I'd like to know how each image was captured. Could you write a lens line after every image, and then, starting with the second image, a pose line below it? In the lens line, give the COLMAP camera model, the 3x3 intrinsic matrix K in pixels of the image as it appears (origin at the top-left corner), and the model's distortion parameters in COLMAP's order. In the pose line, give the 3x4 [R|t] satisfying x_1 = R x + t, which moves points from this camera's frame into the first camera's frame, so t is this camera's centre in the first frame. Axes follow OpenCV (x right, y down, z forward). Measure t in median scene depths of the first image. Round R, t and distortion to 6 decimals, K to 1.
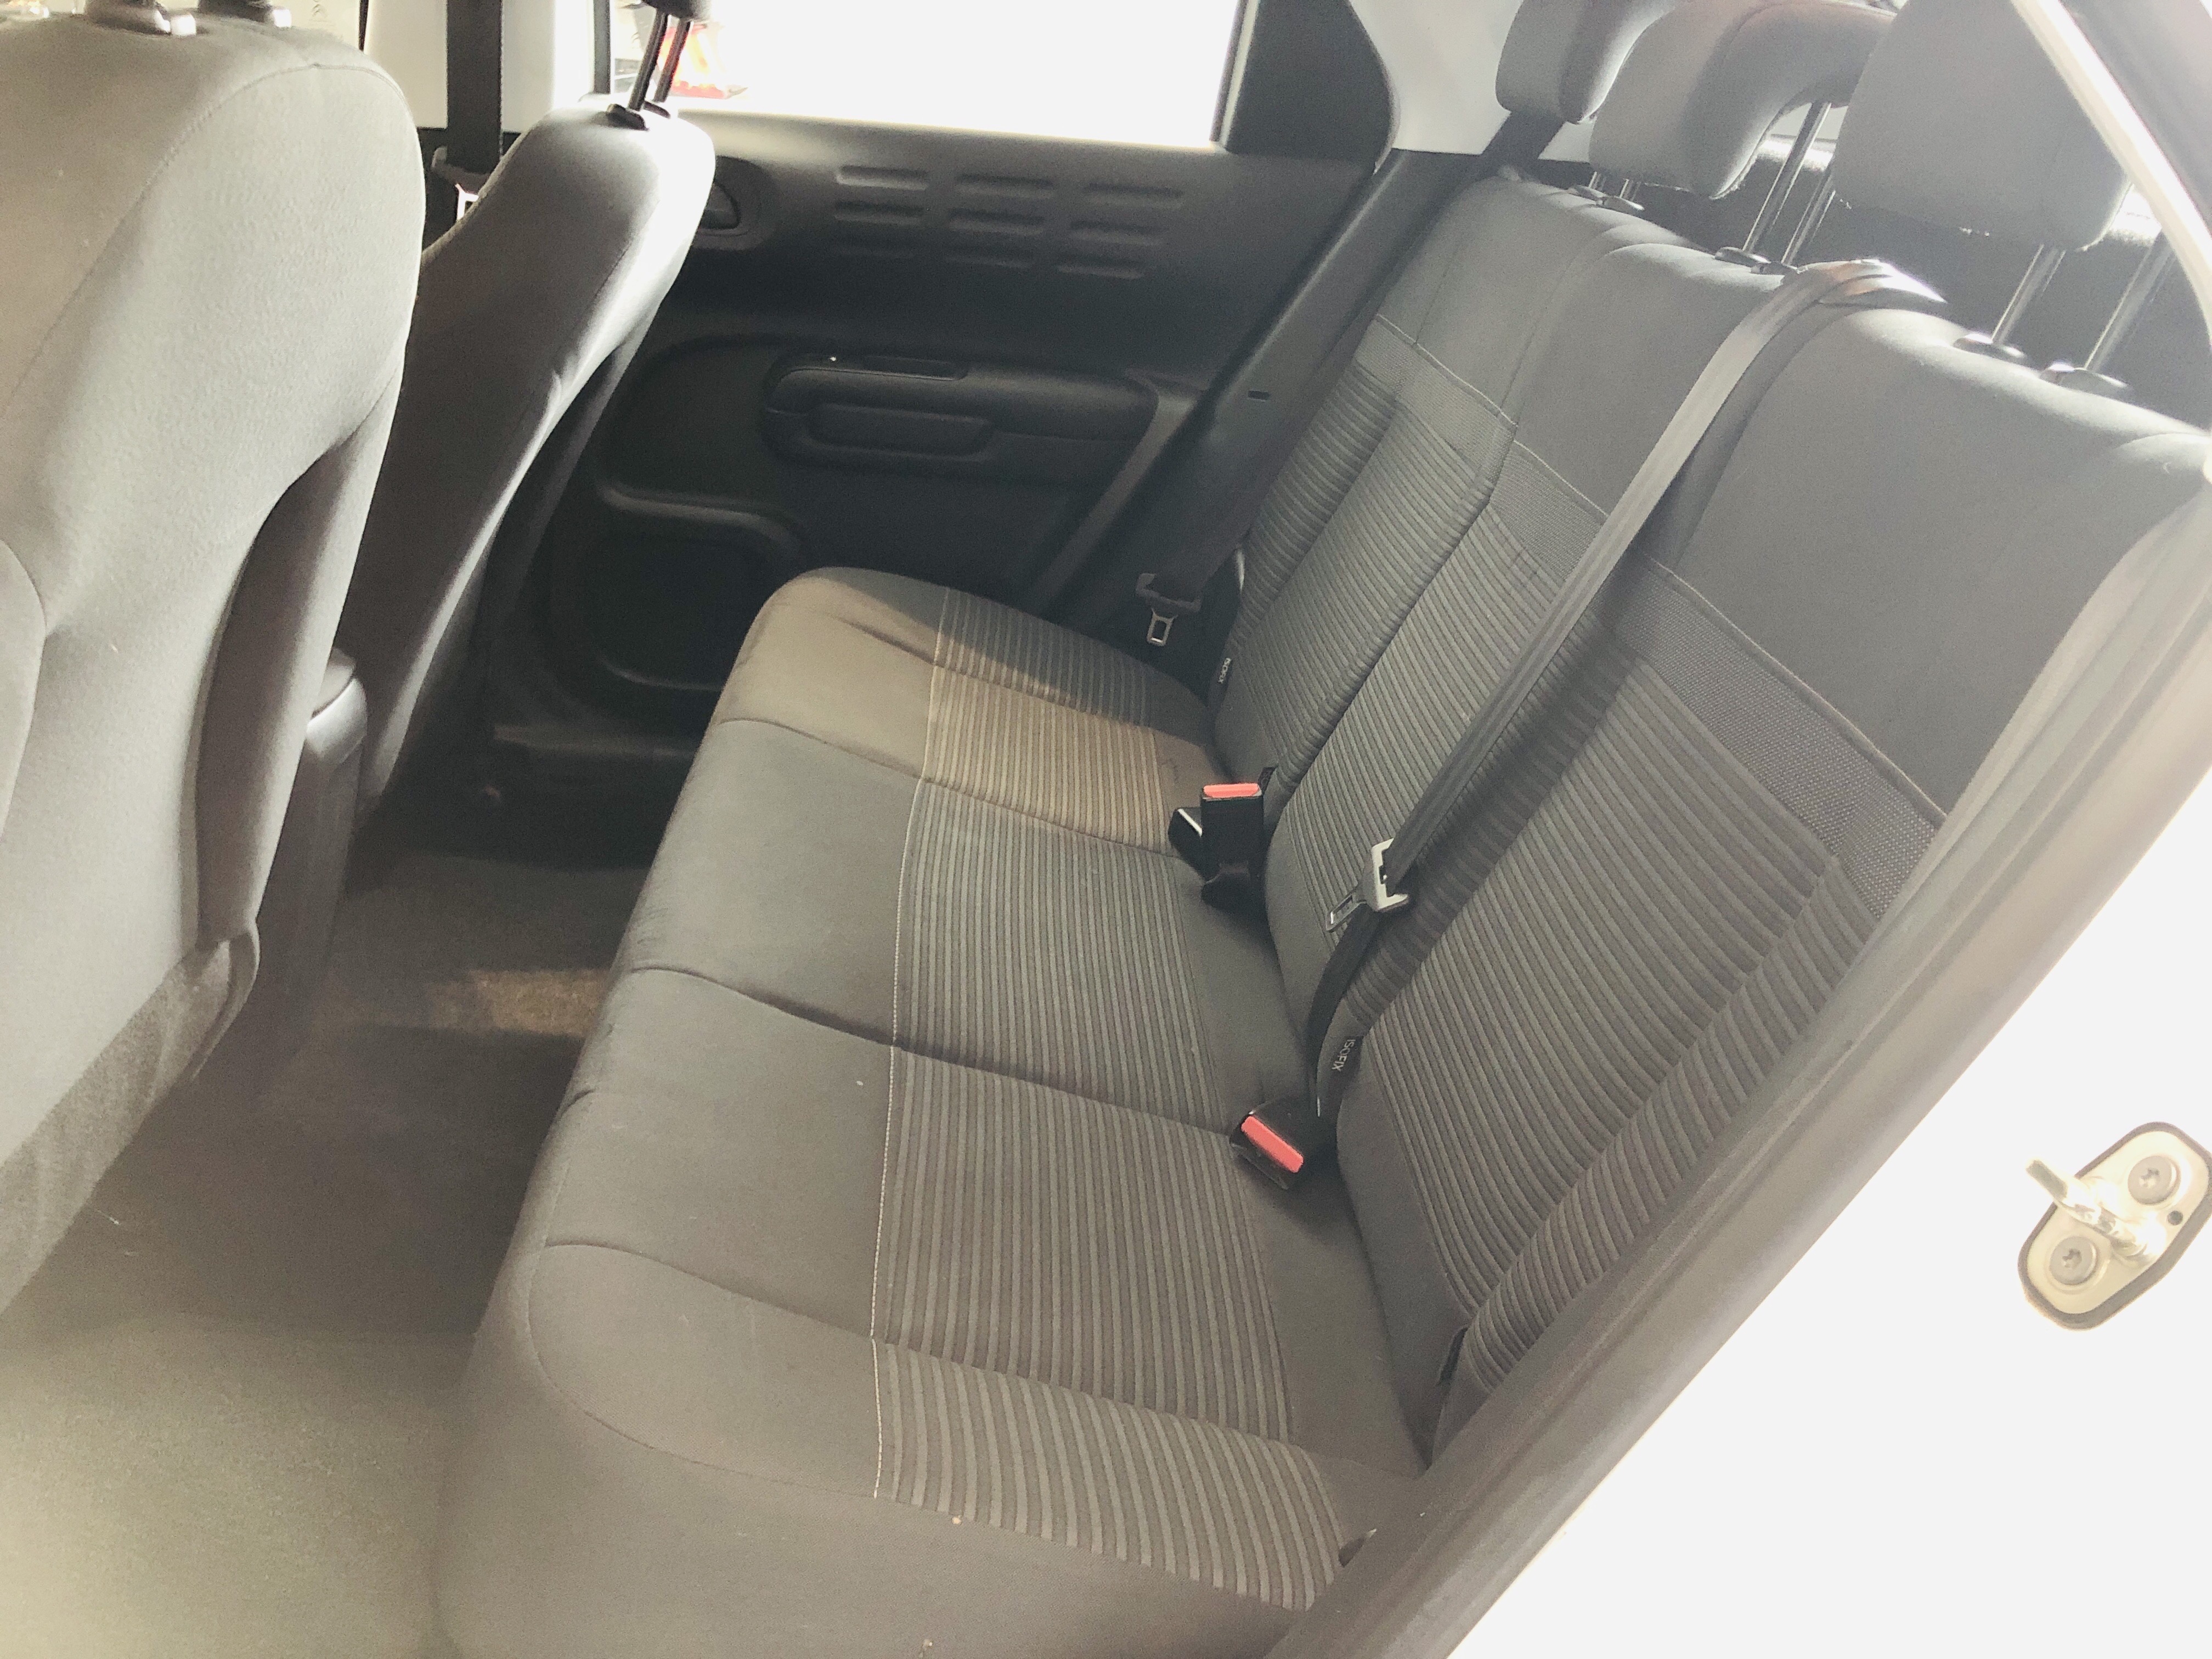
lens RADIAL K [[1753.1, 0, 1130.7], [0, 1753.1, 835.6], [0, 0, 1]] dist [-0.009042, -0.016973]
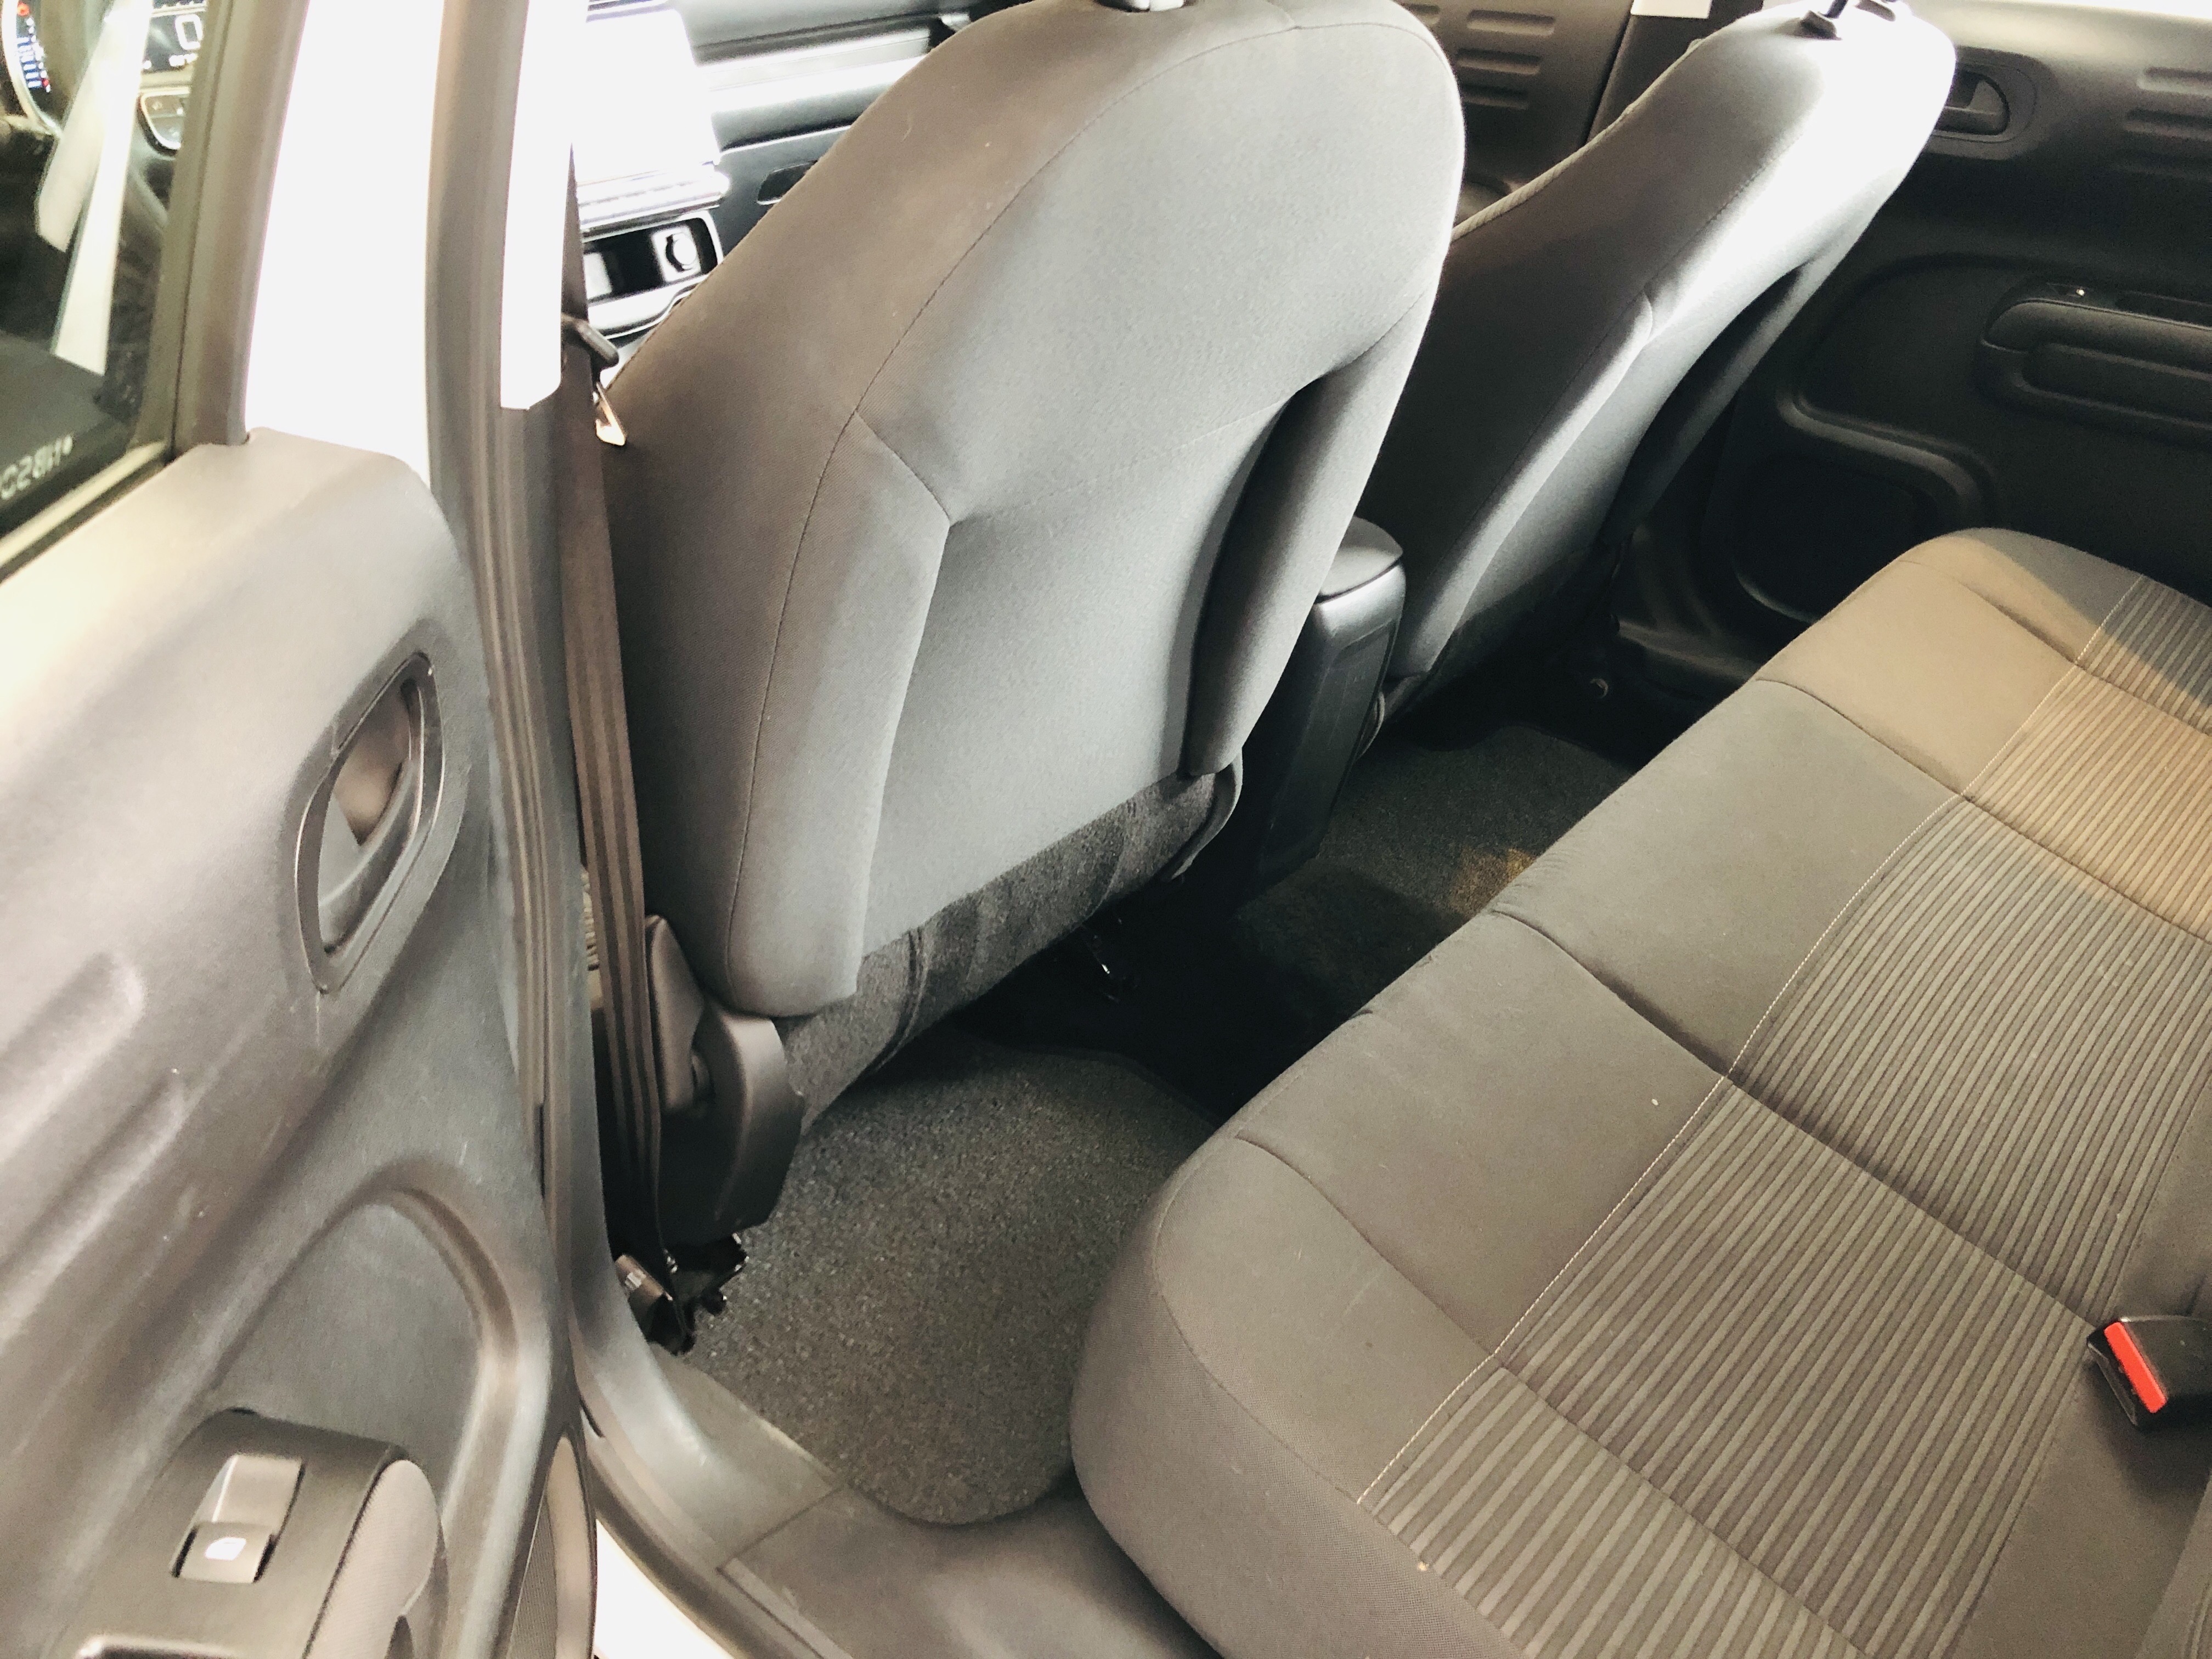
lens RADIAL K [[1753.1, 0, 1130.7], [0, 1753.1, 835.6], [0, 0, 1]] dist [-0.009042, -0.016973]
pose [[0.717364, 0.289313, -0.633787, 0.184349], [-0.235066, 0.956867, 0.170730, -0.083935], [0.655845, 0.026506, 0.754430, 0.091392]]
